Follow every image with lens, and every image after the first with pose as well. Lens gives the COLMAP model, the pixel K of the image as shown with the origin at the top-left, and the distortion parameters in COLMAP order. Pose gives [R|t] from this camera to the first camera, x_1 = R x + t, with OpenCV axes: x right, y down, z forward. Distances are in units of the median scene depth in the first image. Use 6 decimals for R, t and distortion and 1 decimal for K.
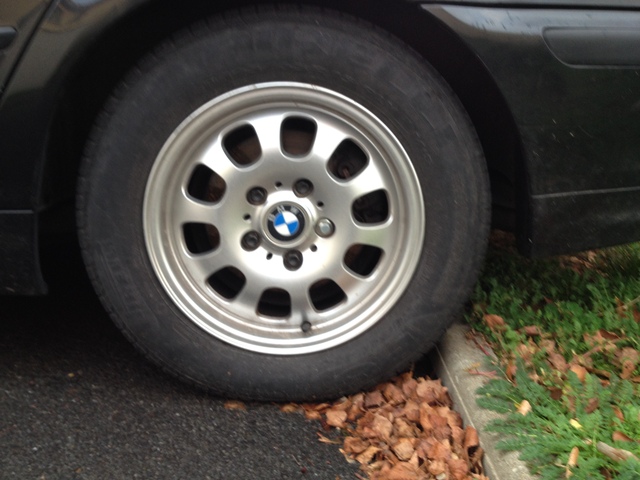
lens RADIAL K [[611.1, 0, 321.9], [0, 611.1, 242.6], [0, 0, 1]] dist [0.011615, 0.000000]
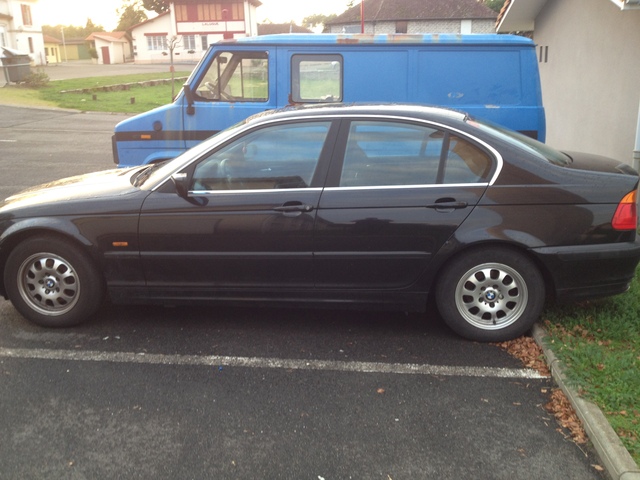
lens RADIAL K [[611.1, 0, 315.9], [0, 611.1, 236.1], [0, 0, 1]] dist [0.011615, 0.000000]
pose [[0.992003, -0.002809, -0.126183, -0.665630], [-0.000616, 0.999633, -0.027099, -0.302221], [0.126213, 0.026960, 0.991637, -2.997531]]
